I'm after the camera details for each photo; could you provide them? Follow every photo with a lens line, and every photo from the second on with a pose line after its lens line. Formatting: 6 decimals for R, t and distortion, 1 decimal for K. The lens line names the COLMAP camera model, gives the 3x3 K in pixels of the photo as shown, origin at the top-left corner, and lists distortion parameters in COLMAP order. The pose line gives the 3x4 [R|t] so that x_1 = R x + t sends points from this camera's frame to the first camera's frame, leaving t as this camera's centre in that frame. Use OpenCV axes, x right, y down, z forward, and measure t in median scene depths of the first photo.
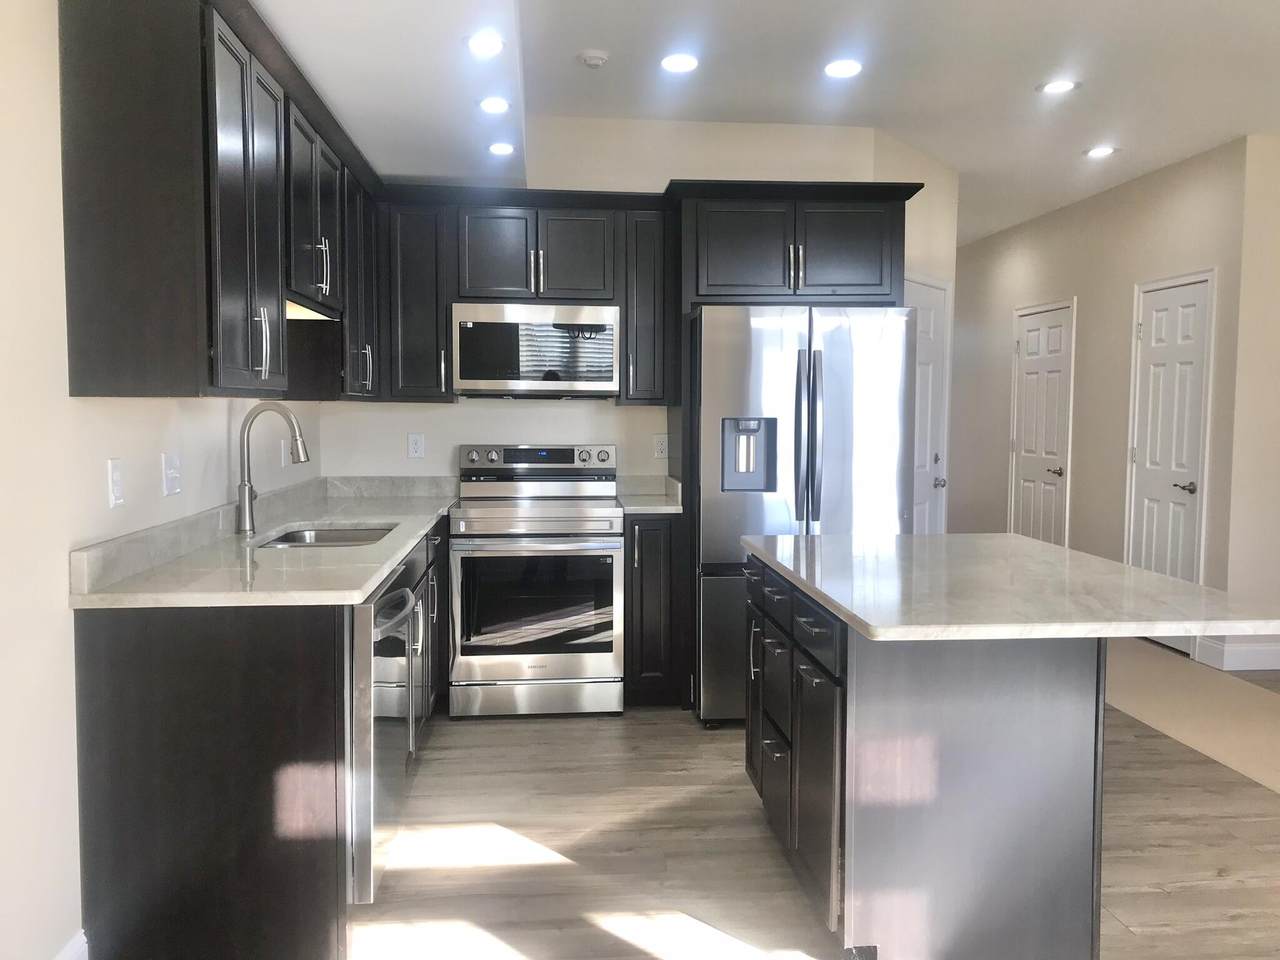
lens RADIAL K [[1062.4, 0, 637.5], [0, 1062.4, 475.5], [0, 0, 1]] dist [0.039099, -0.047145]
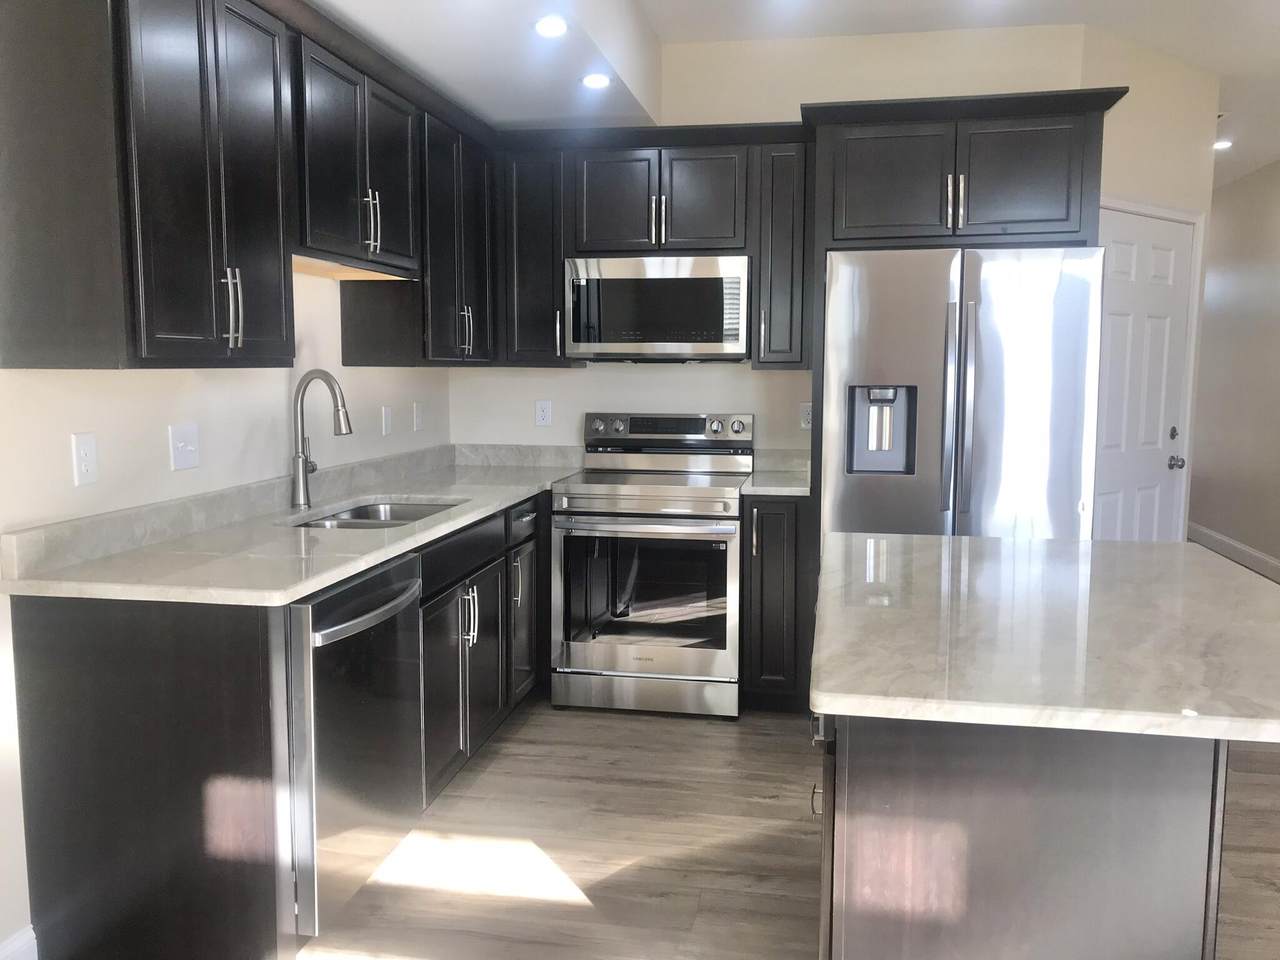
lens RADIAL K [[1062.4, 0, 631.7], [0, 1062.4, 476.1], [0, 0, 1]] dist [0.039099, -0.047145]
pose [[0.962886, 0.027305, -0.268523, 0.140515], [-0.016291, 0.998935, 0.043162, -0.016068], [0.269416, -0.037186, 0.962306, 0.134621]]
